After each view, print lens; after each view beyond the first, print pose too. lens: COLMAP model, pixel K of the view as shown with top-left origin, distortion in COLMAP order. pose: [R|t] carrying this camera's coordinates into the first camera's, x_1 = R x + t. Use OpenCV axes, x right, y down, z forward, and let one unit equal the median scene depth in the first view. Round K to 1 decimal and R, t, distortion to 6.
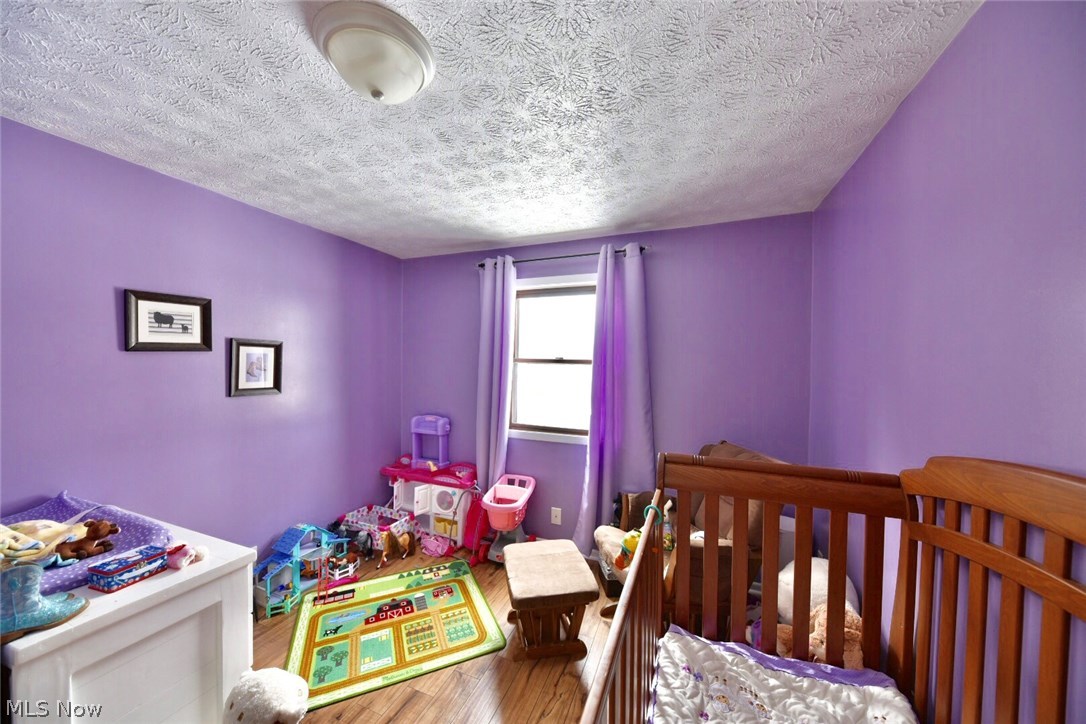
lens RADIAL K [[378.6, 0, 543.5], [0, 378.6, 367.1], [0, 0, 1]] dist [0.027910, -0.011347]
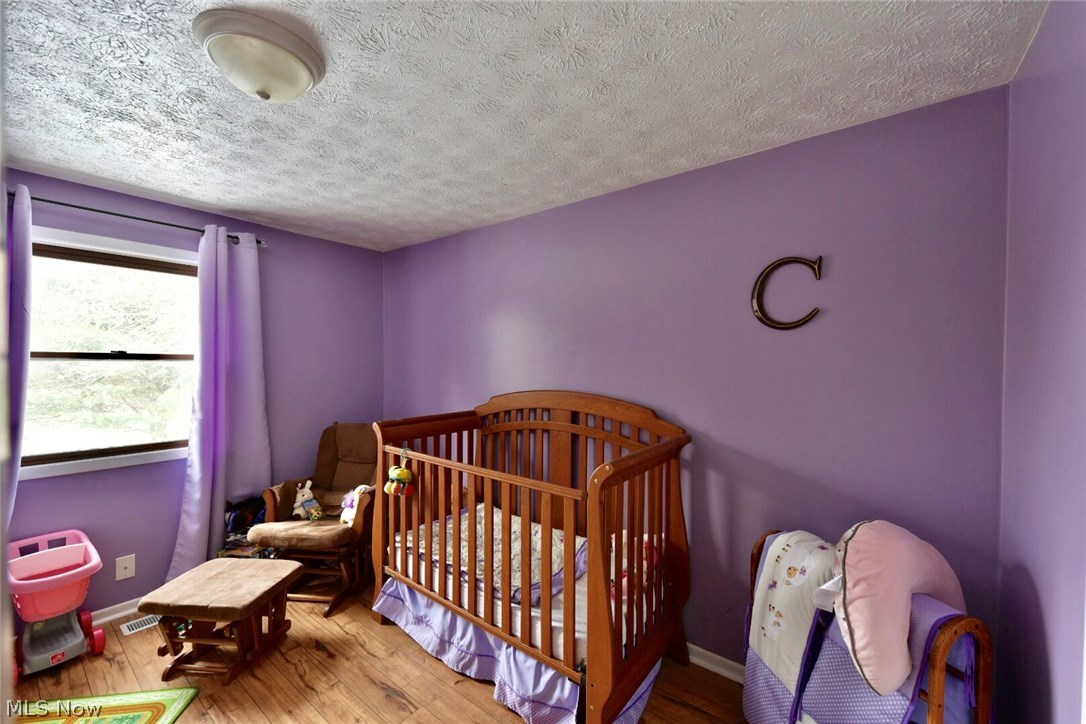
lens RADIAL K [[432.5, 0, 543.0], [0, 432.5, 362.0], [0, 0, 1]] dist [-0.000687, -0.000163]
pose [[0.261897, -0.016756, 0.964950, -0.632920], [0.012162, 0.999827, 0.014061, -0.006584], [-0.965019, 0.008053, 0.262056, -0.002521]]
